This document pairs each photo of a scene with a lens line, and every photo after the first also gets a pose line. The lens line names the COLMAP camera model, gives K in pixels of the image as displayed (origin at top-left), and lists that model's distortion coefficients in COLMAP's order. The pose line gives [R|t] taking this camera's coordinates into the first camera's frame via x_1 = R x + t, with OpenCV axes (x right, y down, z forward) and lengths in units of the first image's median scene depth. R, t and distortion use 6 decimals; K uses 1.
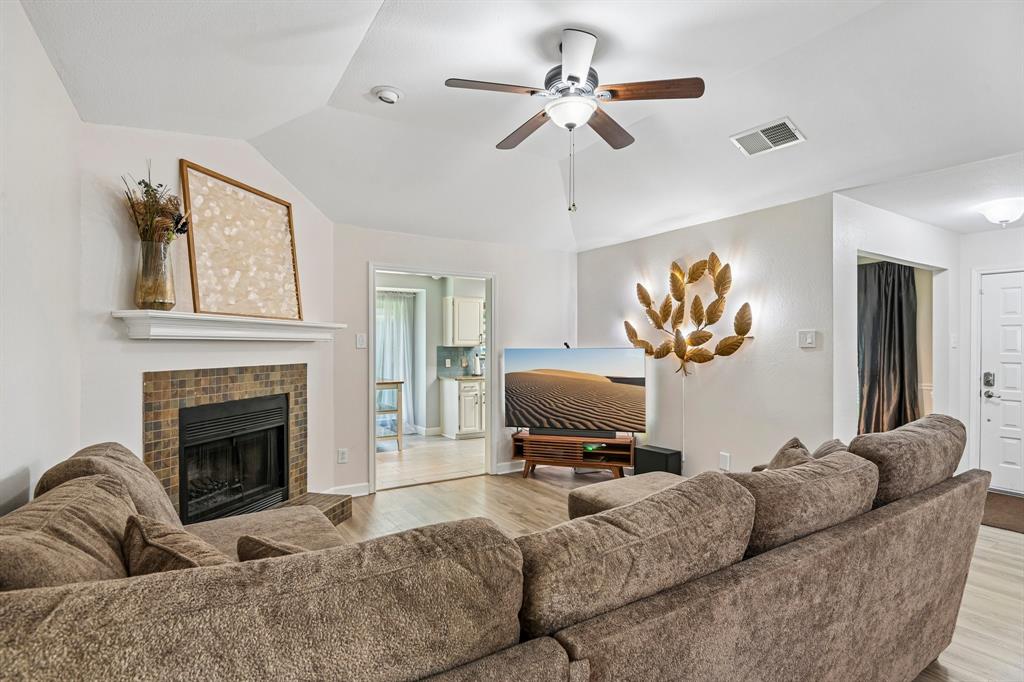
lens RADIAL K [[518.9, 0, 512.0], [0, 518.9, 341.0], [0, 0, 1]] dist [-0.001254, -0.000209]
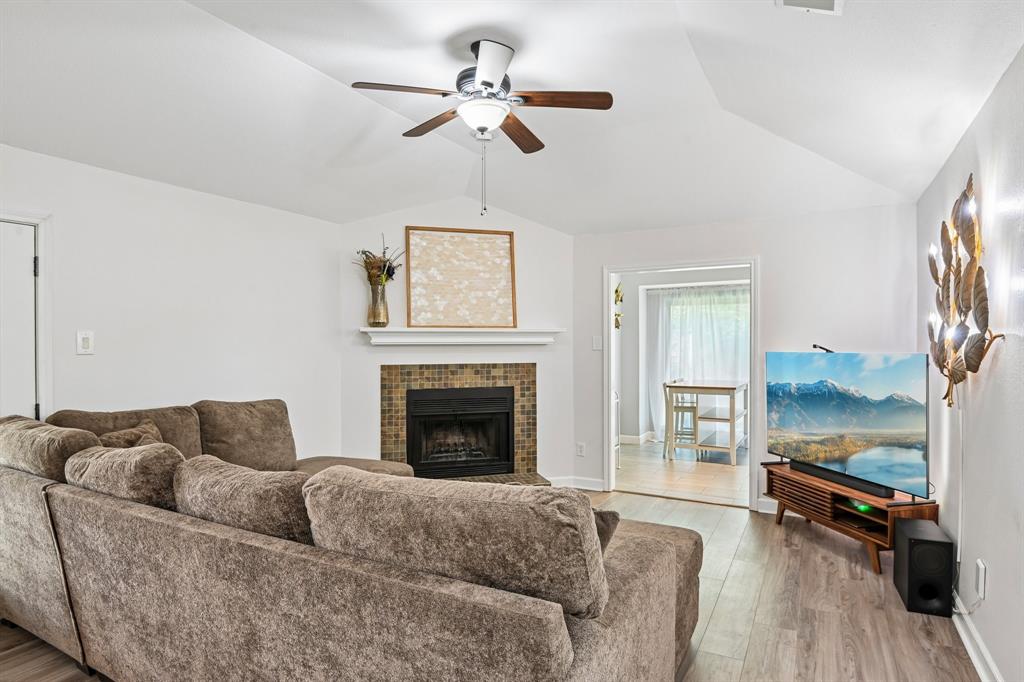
lens RADIAL K [[566.5, 0, 512.0], [0, 566.5, 341.0], [0, 0, 1]] dist [0.000410, -0.000627]
pose [[0.499142, 0.006584, -0.866495, 0.801463], [0.006013, 0.999921, 0.011062, -0.024771], [0.866499, -0.010732, 0.499063, 0.363916]]
